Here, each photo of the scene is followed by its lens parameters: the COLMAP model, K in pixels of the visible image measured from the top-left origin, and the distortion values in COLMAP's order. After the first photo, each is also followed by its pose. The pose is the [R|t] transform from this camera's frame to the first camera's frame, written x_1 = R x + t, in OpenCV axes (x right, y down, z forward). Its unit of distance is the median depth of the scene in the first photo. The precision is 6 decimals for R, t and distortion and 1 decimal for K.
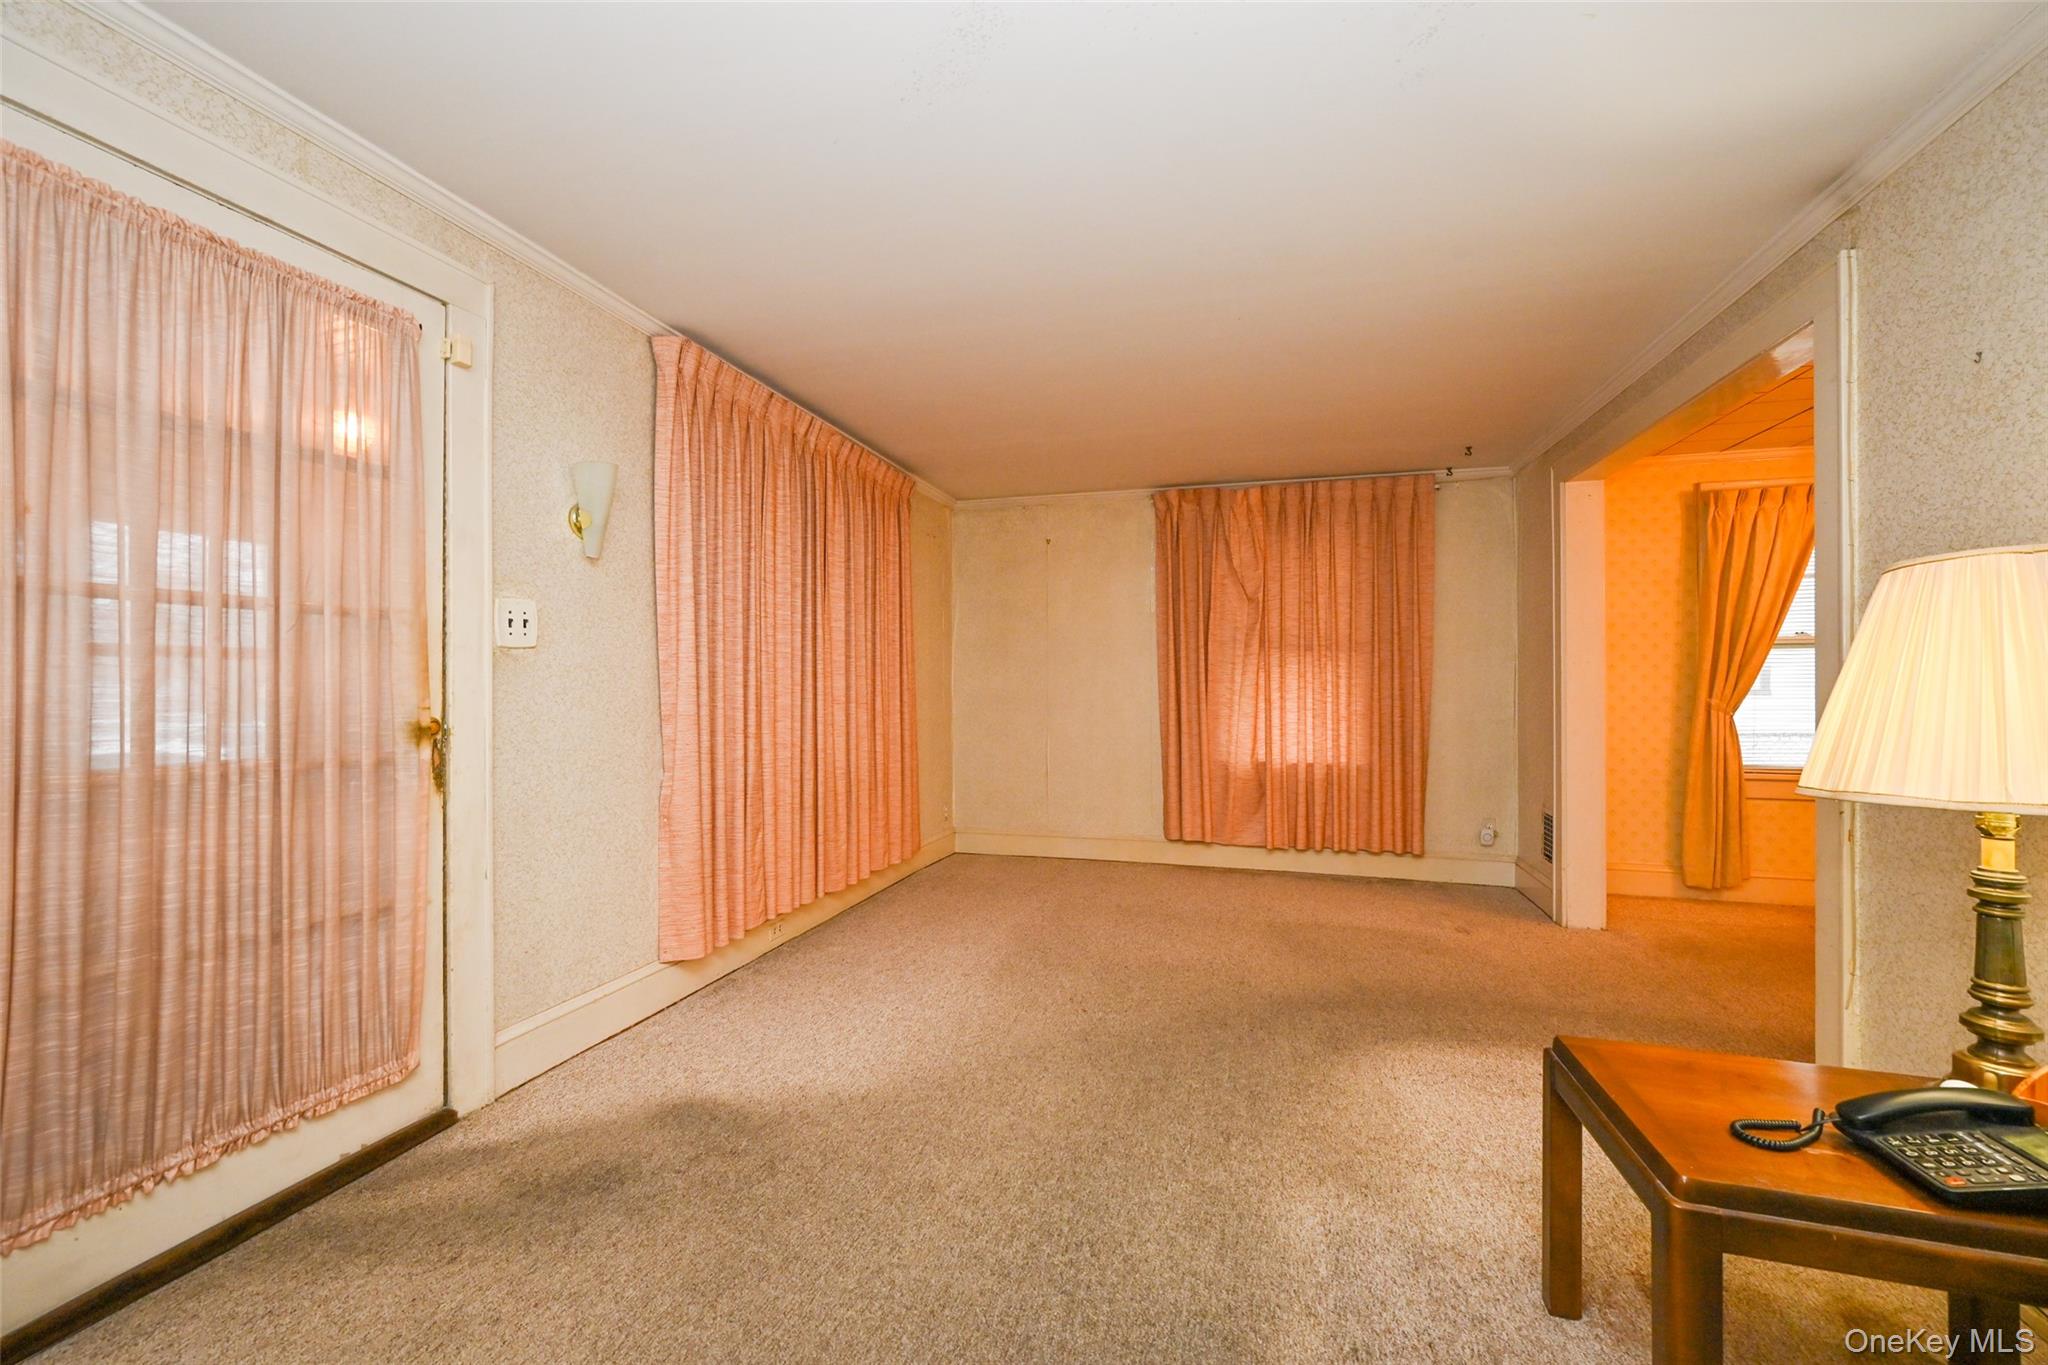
lens RADIAL K [[804.4, 0, 1026.0], [0, 804.4, 683.0], [0, 0, 1]] dist [0.002089, -0.000181]
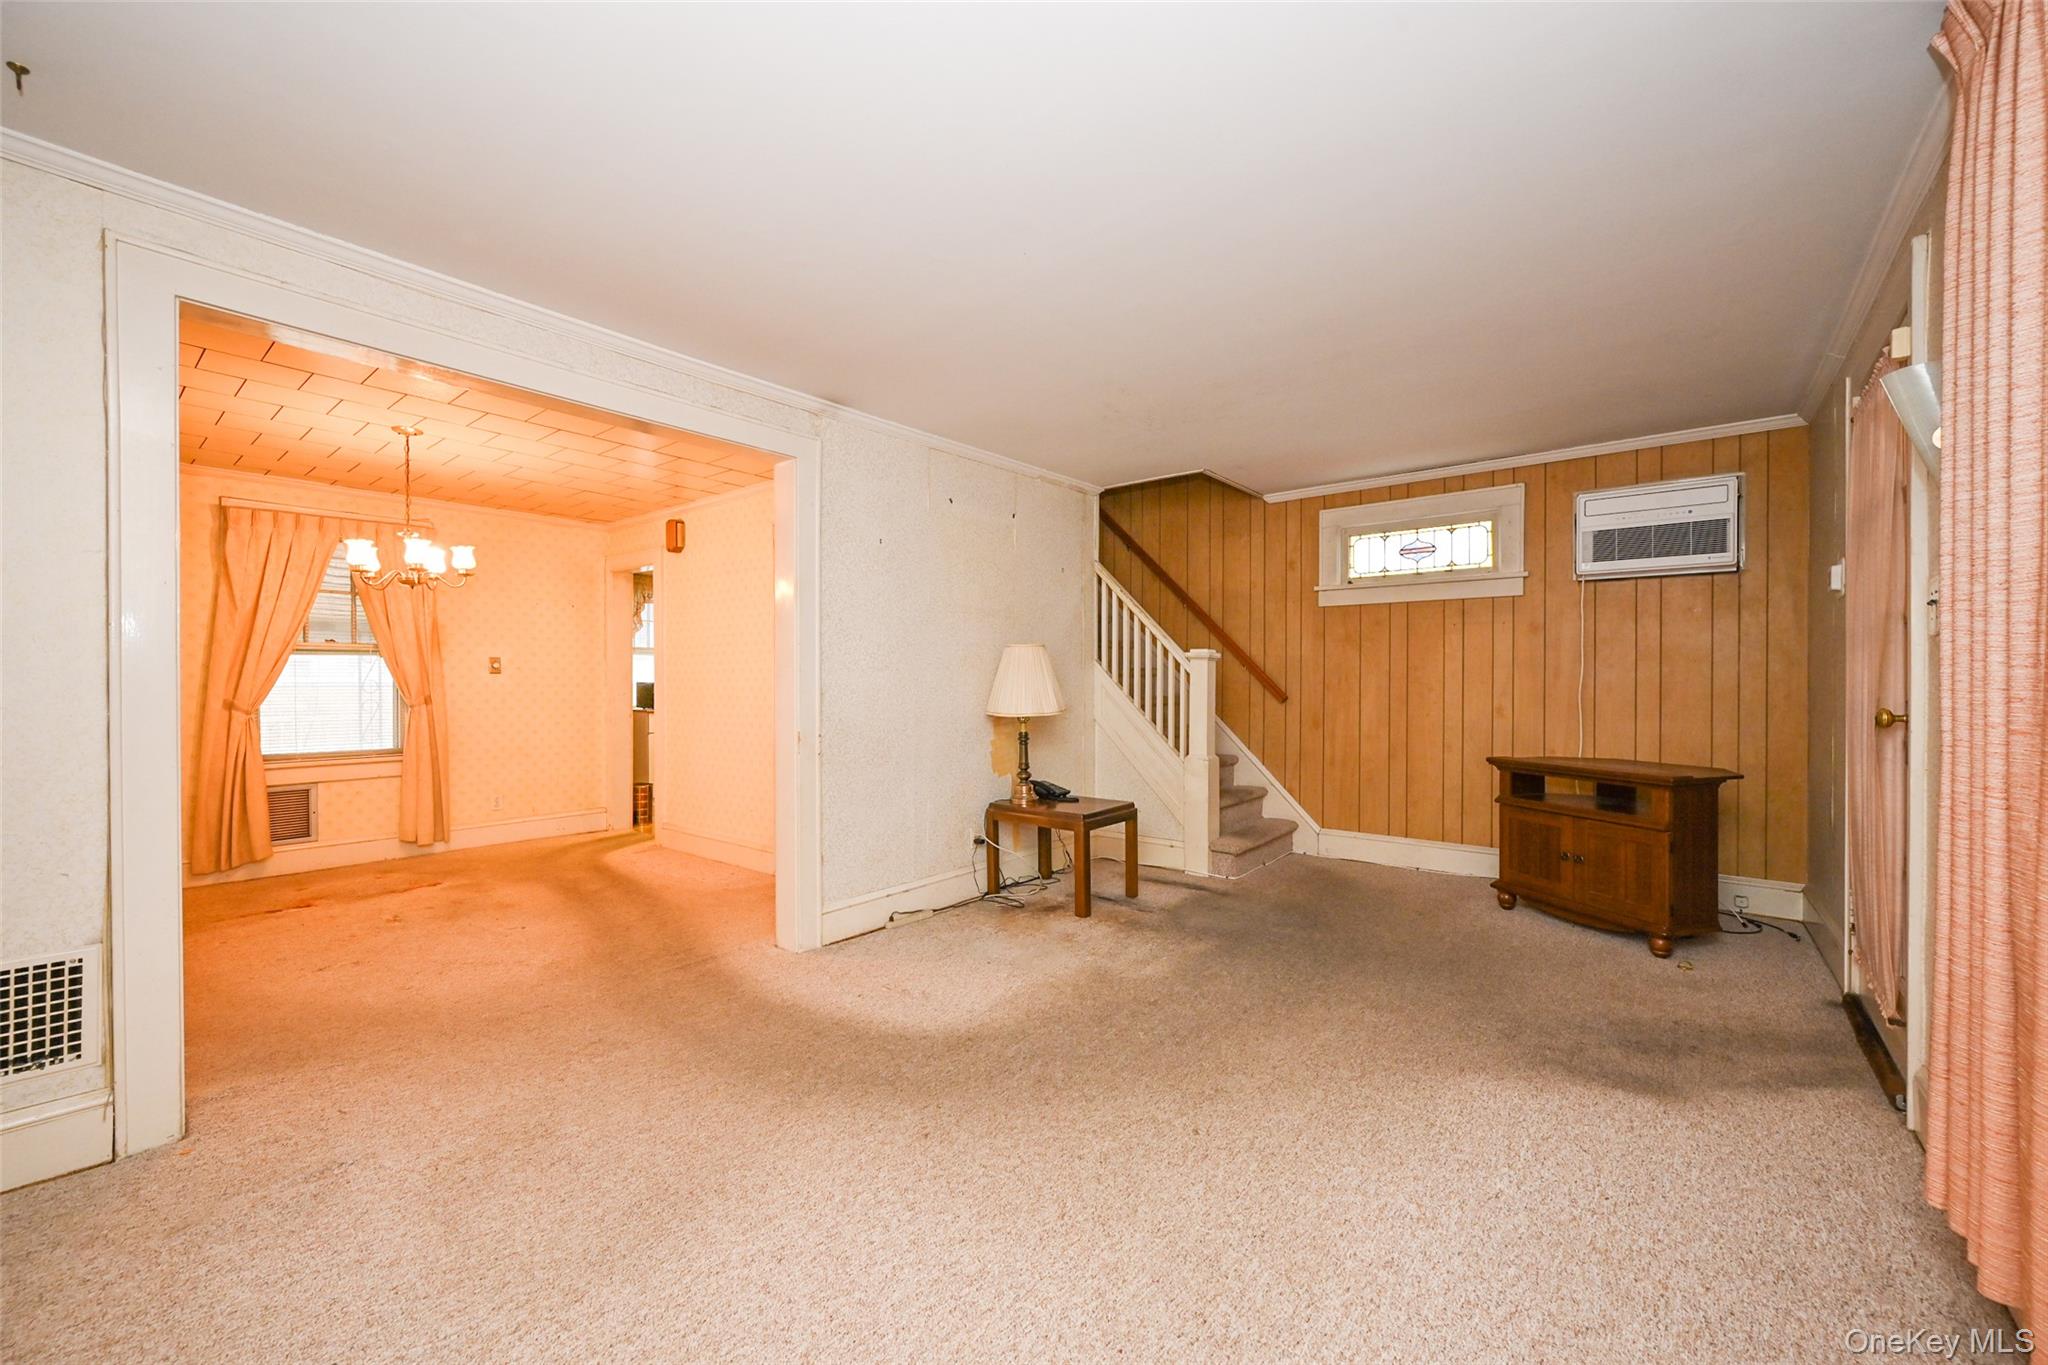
lens RADIAL K [[804.4, 0, 1023.8], [0, 804.4, 685.8], [0, 0, 1]] dist [0.002089, -0.000181]
pose [[-0.918774, -0.000843, 0.394783, -0.098288], [-0.000371, 0.999999, 0.001272, 0.008664], [-0.394783, 0.001022, -0.918774, 2.430040]]
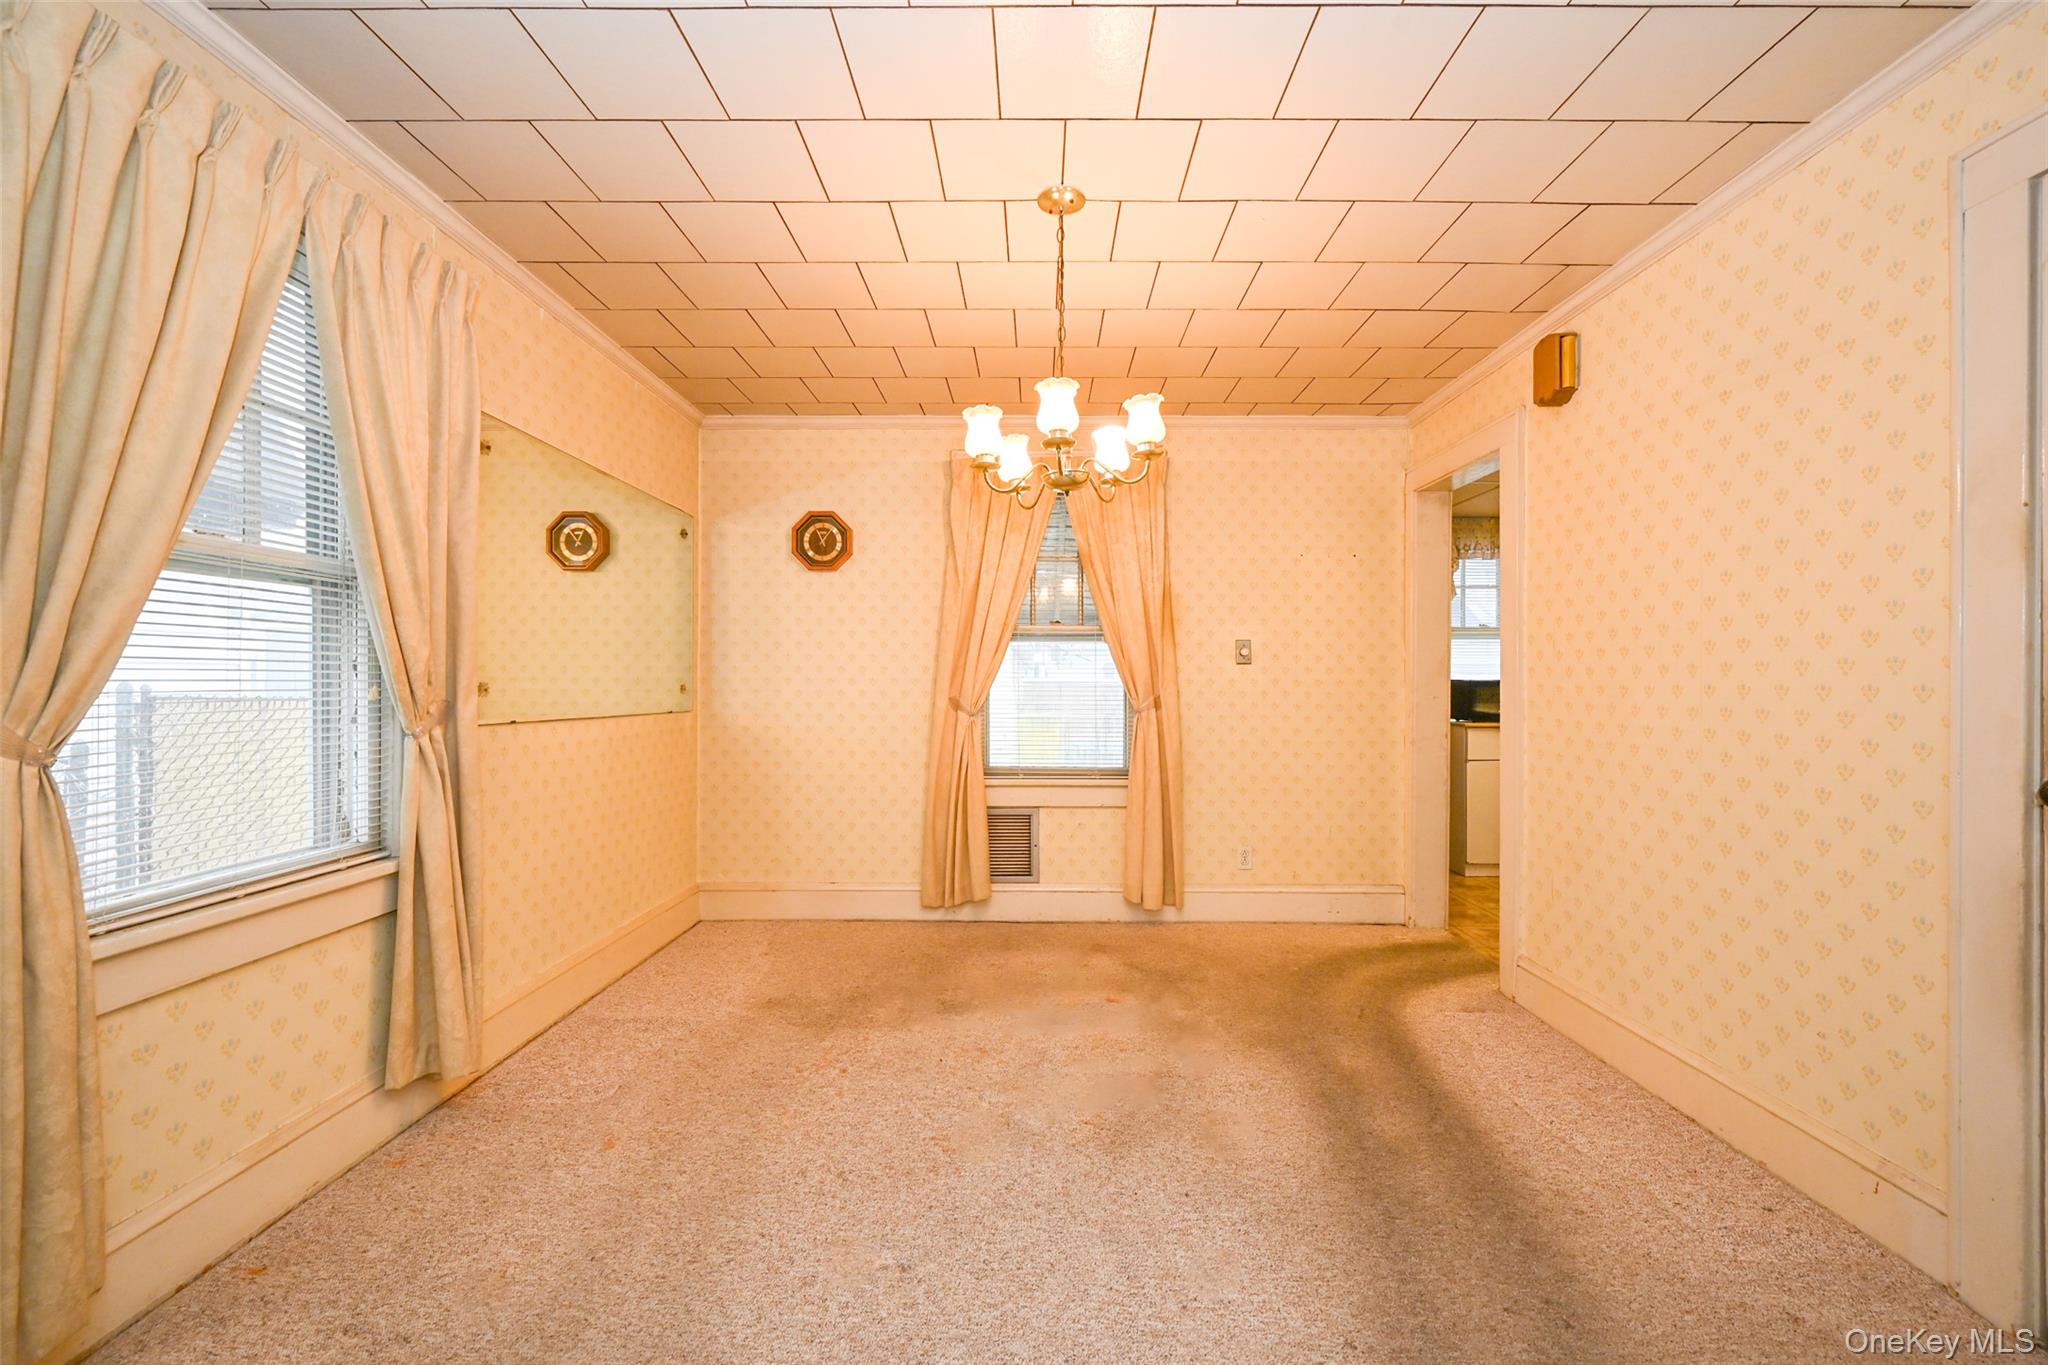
lens RADIAL K [[804.4, 0, 1025.0], [0, 804.4, 682.4], [0, 0, 1]] dist [0.002089, -0.000181]
pose [[-0.258541, 0.000772, 0.966000, 1.043635], [-0.006852, 0.999973, -0.002633, 0.021541], [-0.965976, -0.007300, -0.258529, 1.540721]]
